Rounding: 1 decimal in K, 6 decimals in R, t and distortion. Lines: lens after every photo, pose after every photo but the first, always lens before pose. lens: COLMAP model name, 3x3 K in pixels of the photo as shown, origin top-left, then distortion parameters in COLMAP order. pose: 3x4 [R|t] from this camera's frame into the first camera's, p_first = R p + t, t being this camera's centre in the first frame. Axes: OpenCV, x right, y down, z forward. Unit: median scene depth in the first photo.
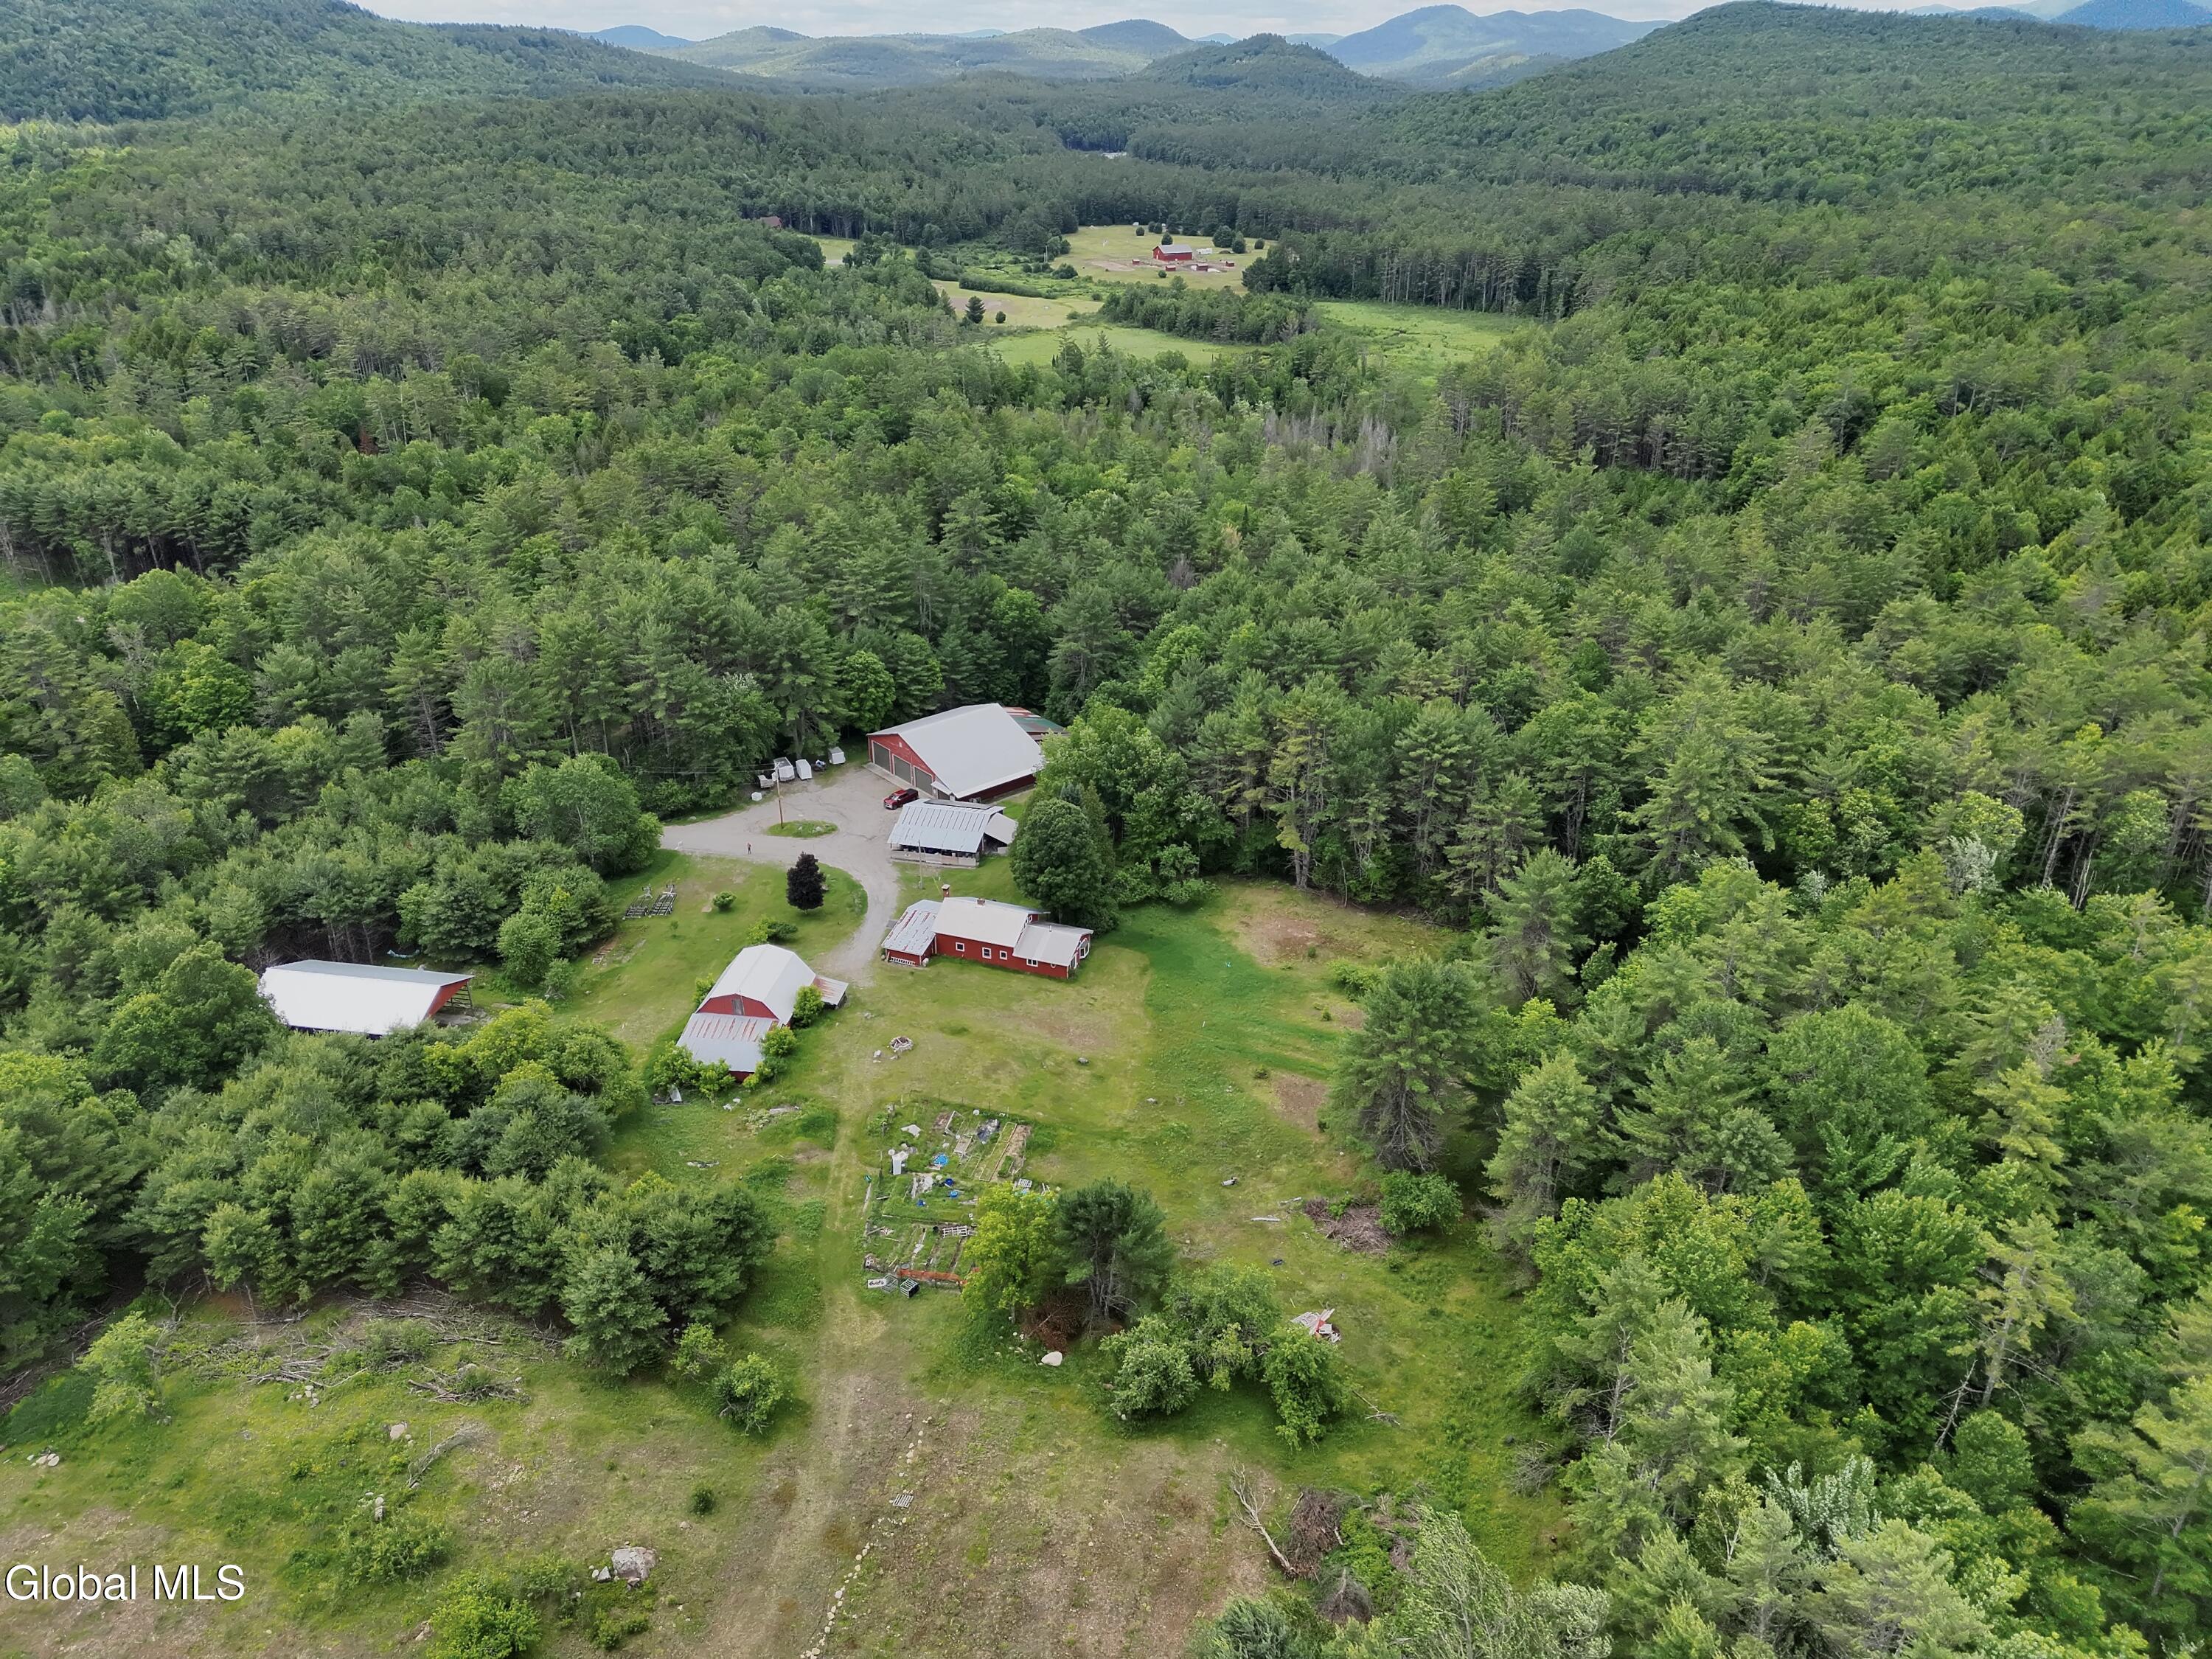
lens RADIAL K [[1551.9, 0, 1106.0], [0, 1551.9, 806.8], [0, 0, 1]] dist [0.087566, -0.085168]
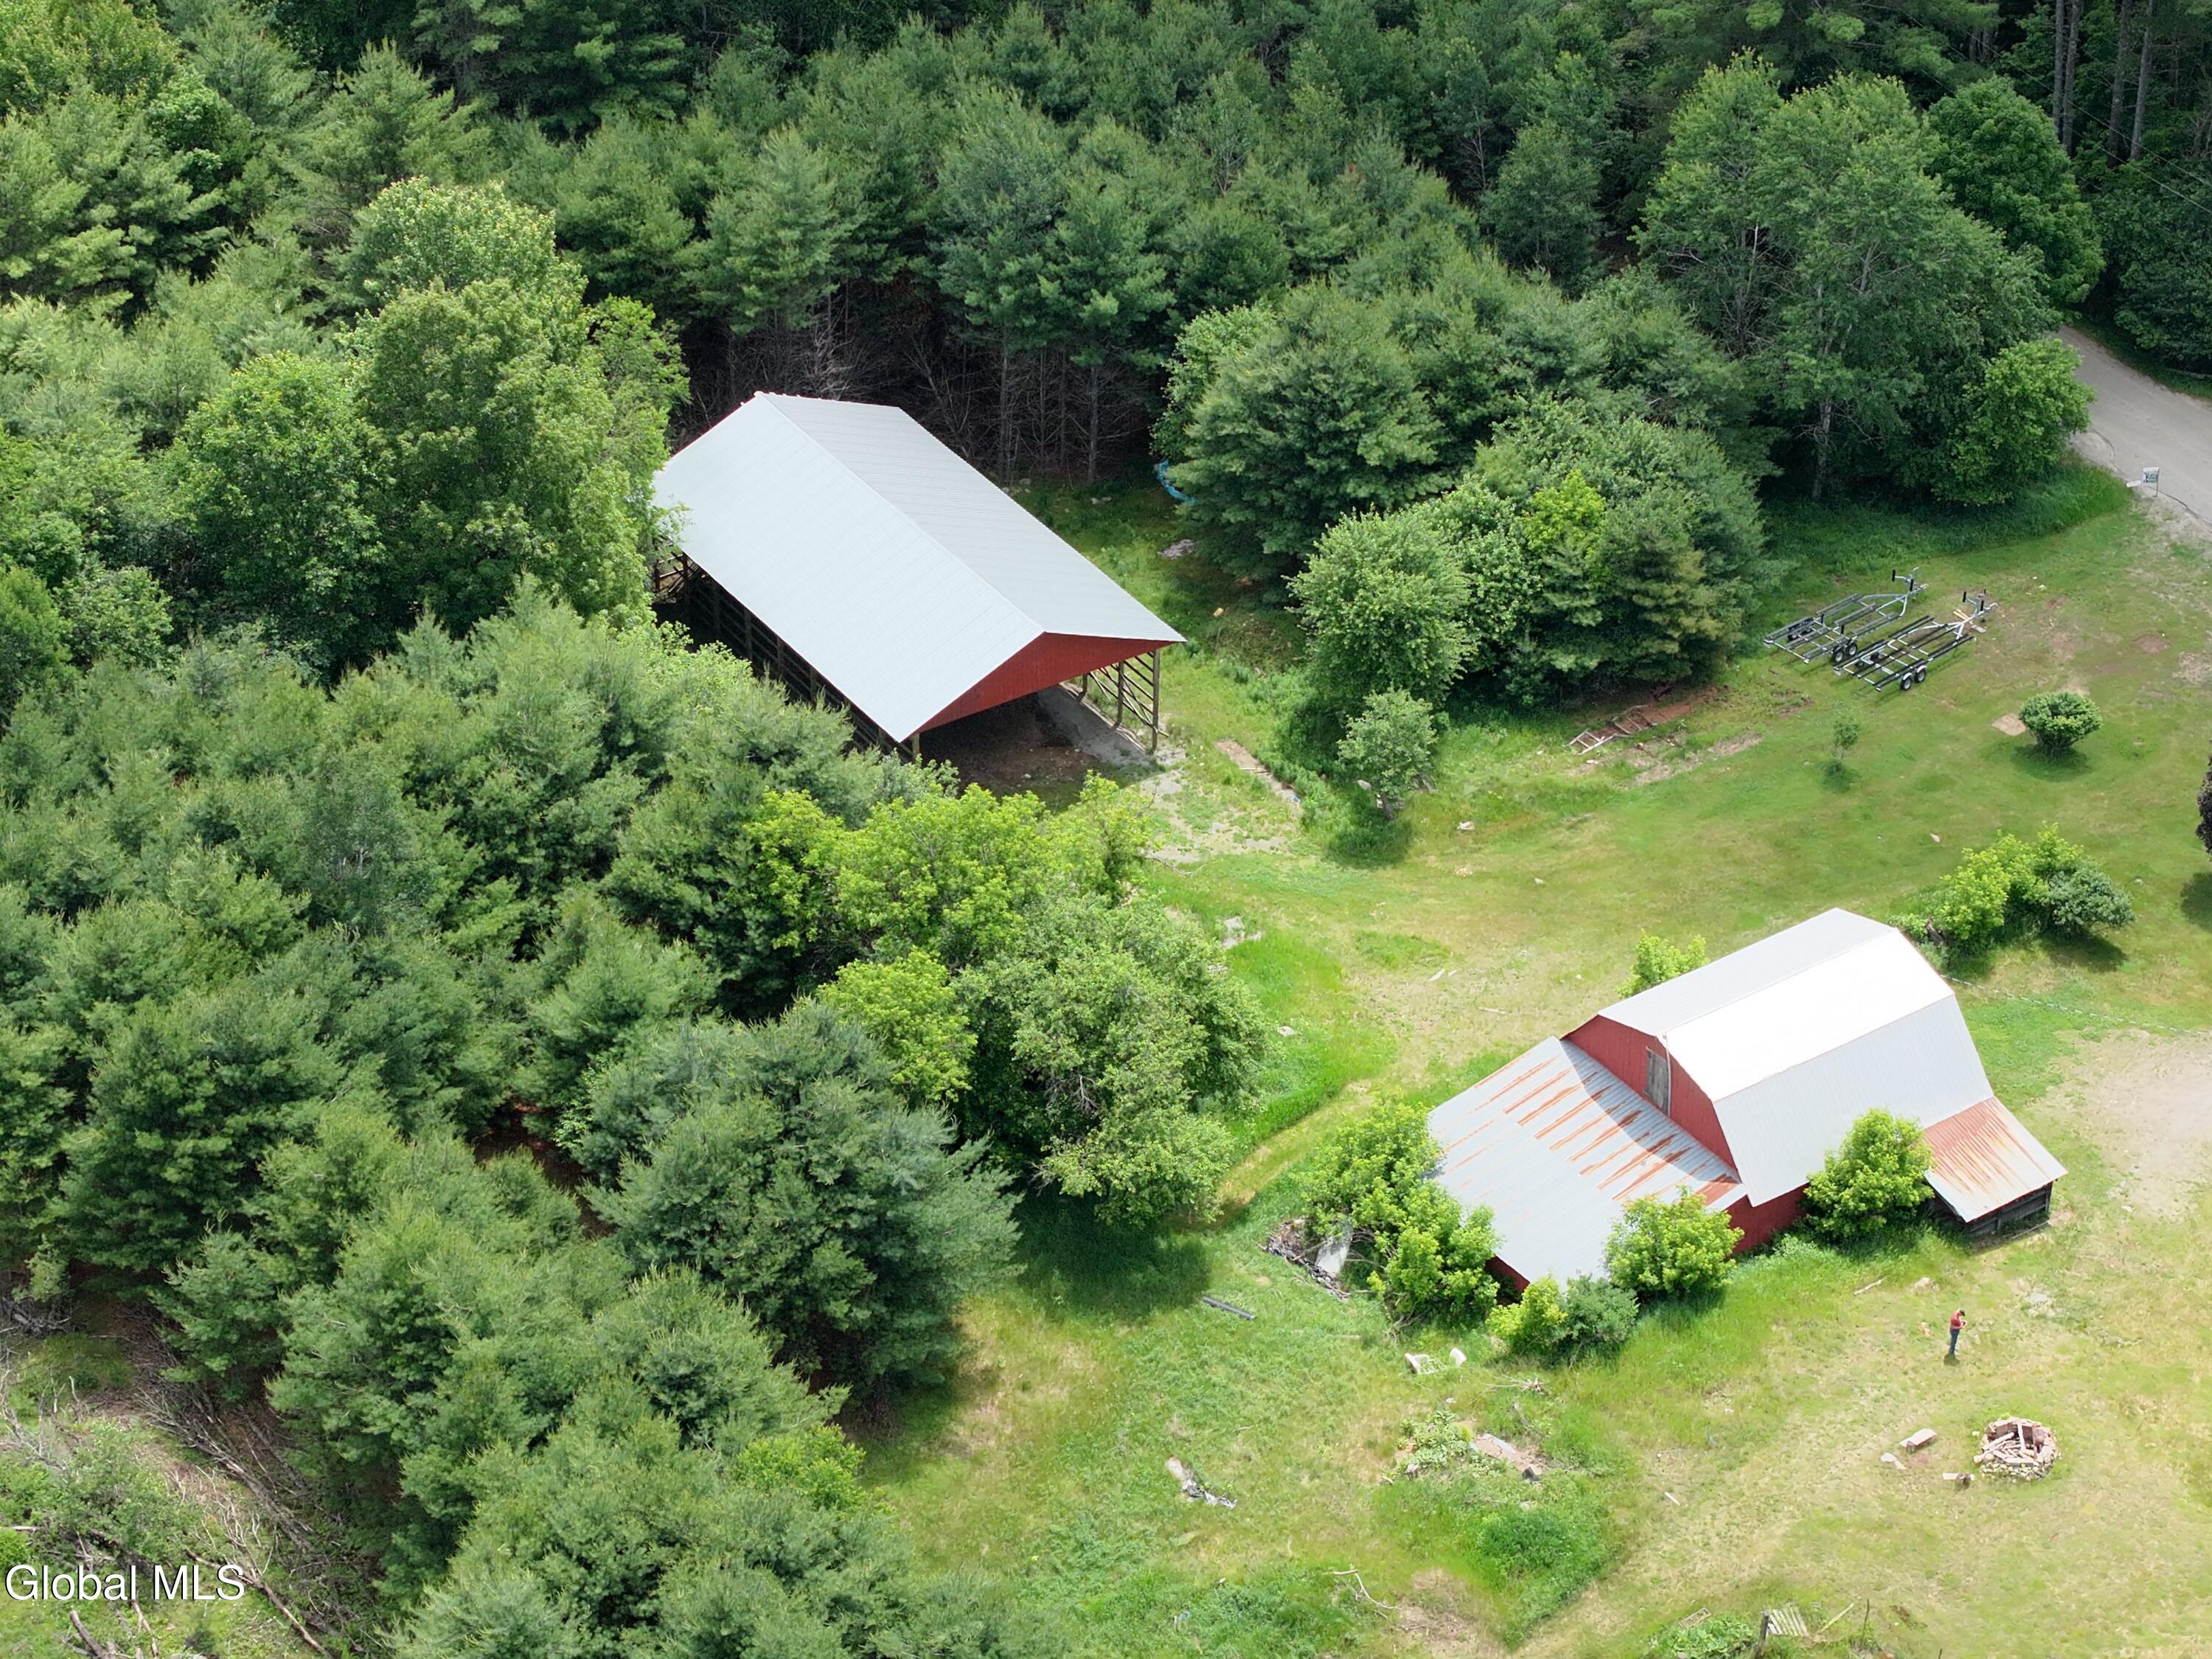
lens RADIAL K [[5708.7, 0, 1112.0], [0, 5708.7, 878.4], [0, 0, 1]] dist [-0.225262, 1.053922]
pose [[0.684997, 0.413155, -0.600069, 0.252388], [-0.314239, 0.910648, 0.268278, -0.127191], [0.657292, 0.004795, 0.753621, 0.082090]]
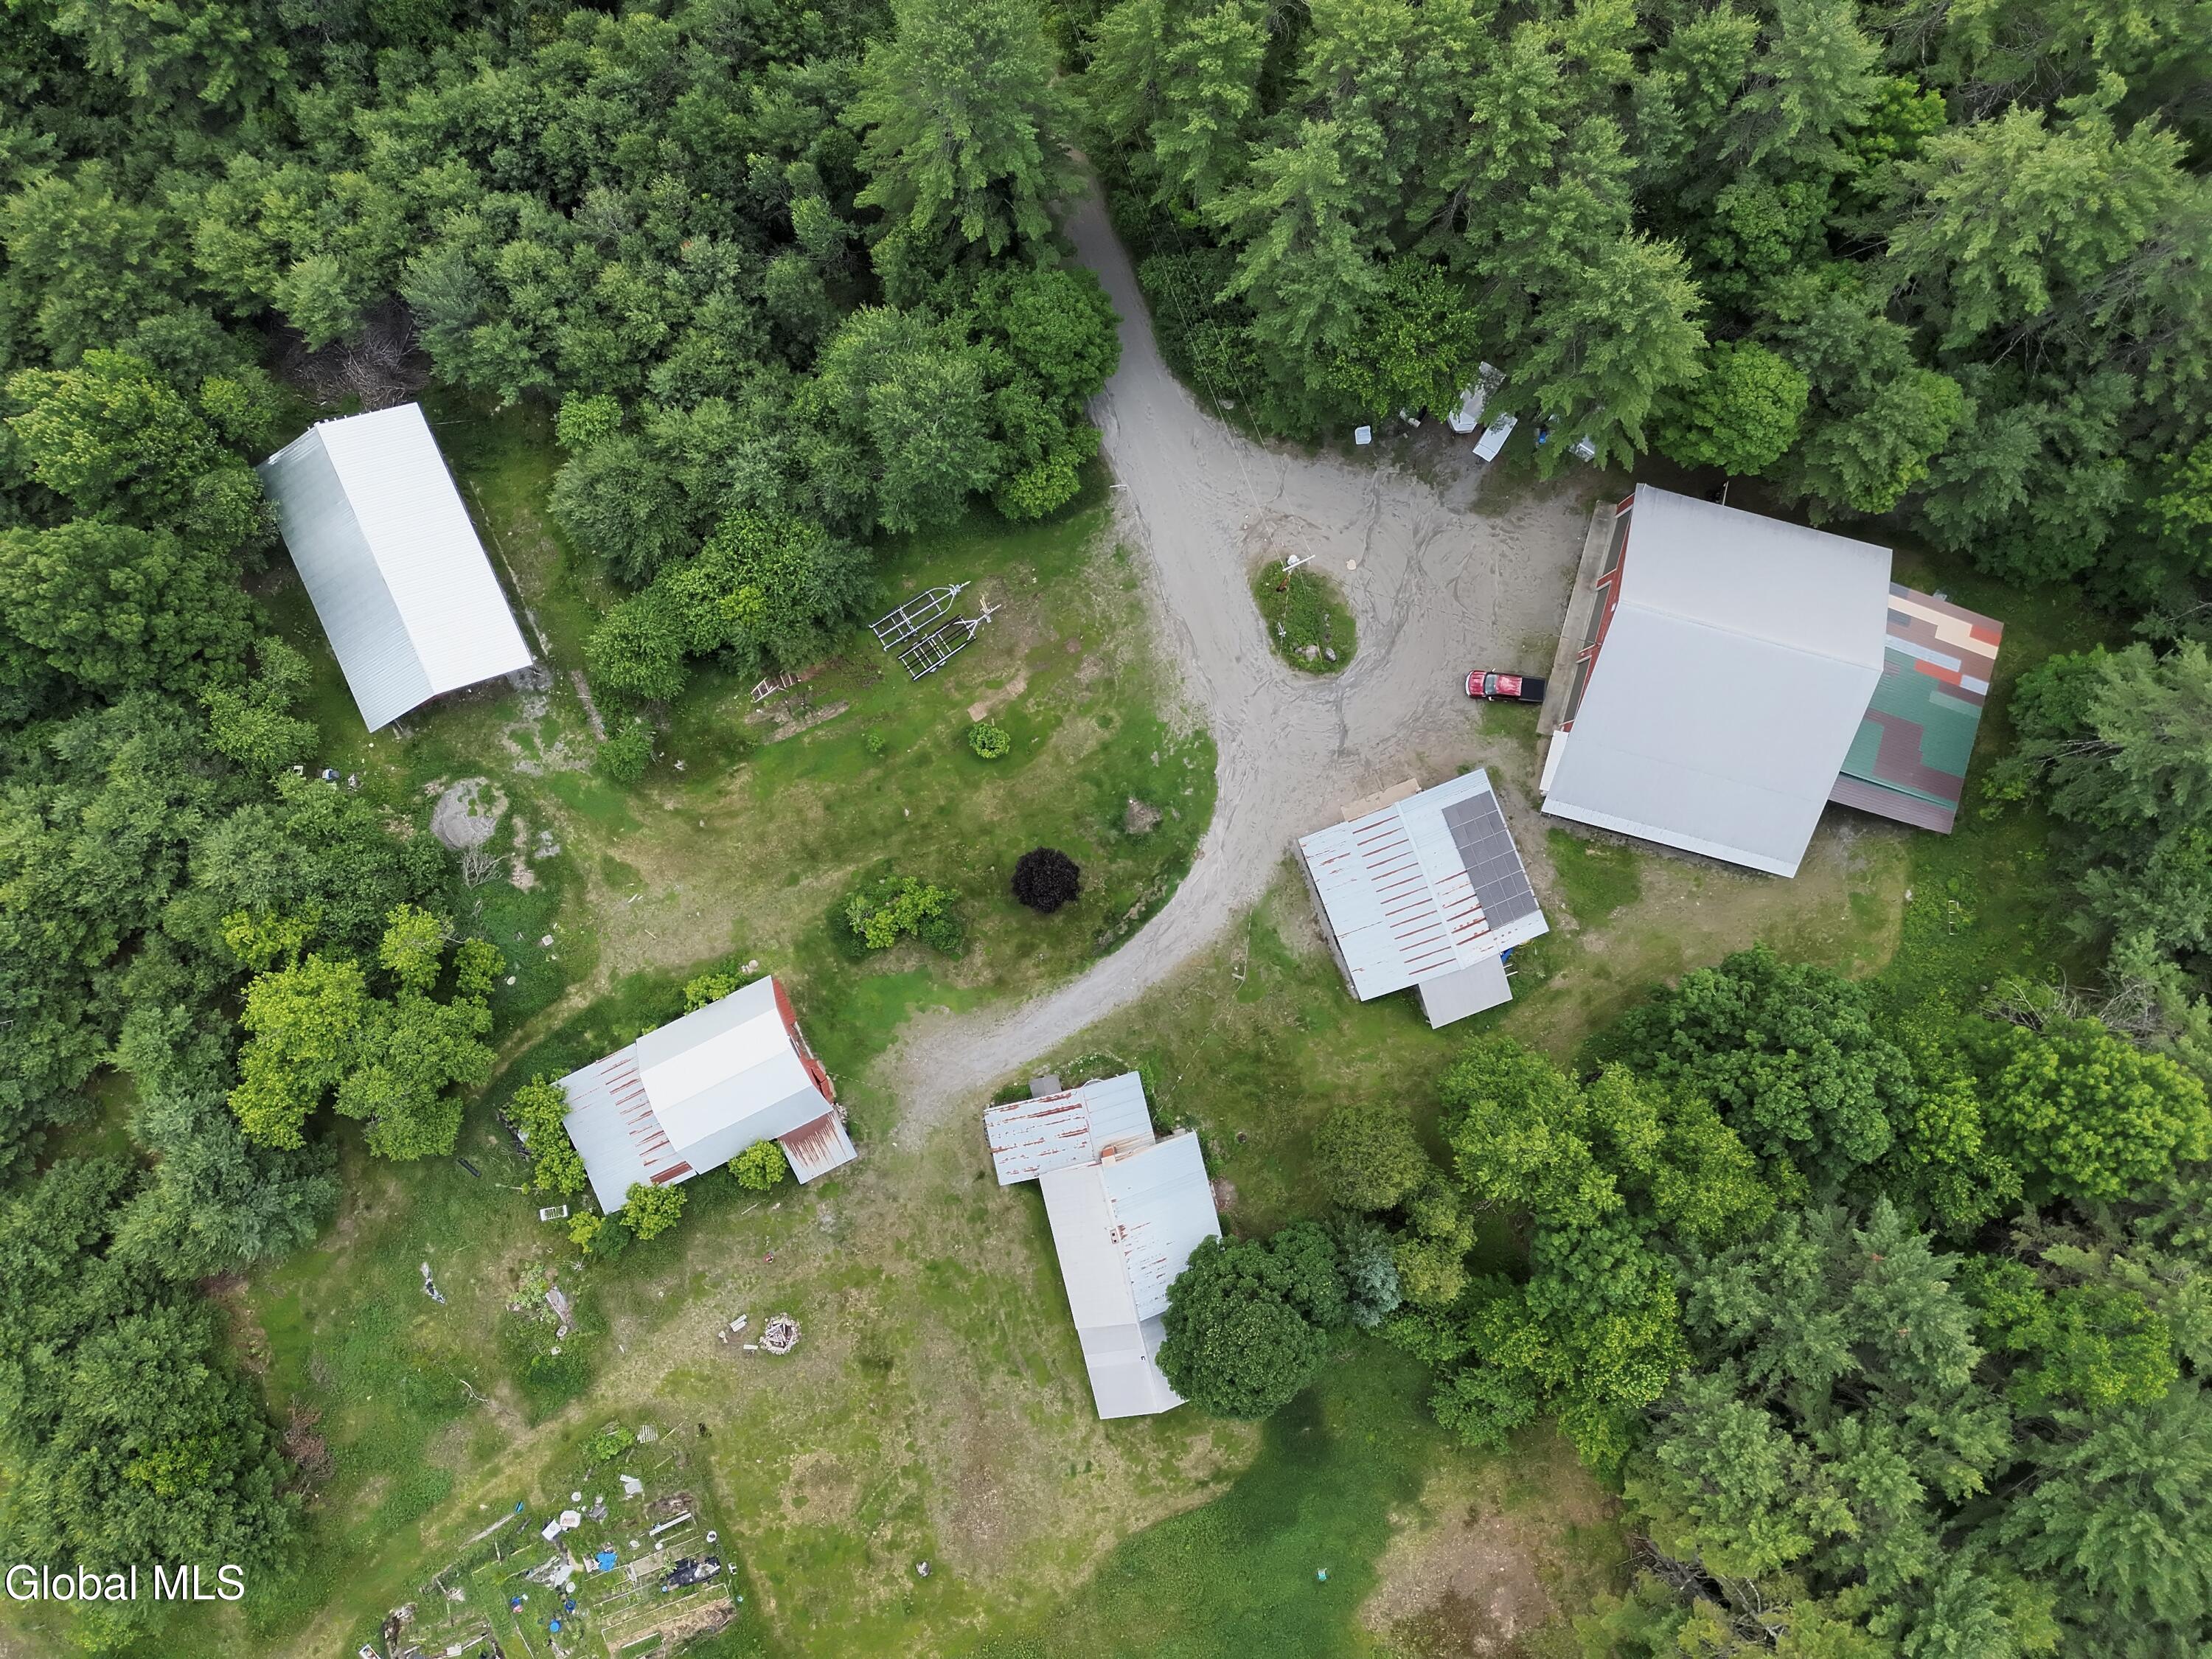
lens RADIAL K [[1551.9, 0, 1106.0], [0, 1551.9, 806.8], [0, 0, 1]] dist [0.087566, -0.085168]
pose [[0.561291, 0.827220, -0.025698, -0.167208], [-0.365646, 0.275717, 0.888979, -0.414863], [0.742466, -0.489579, 0.457227, 0.684487]]
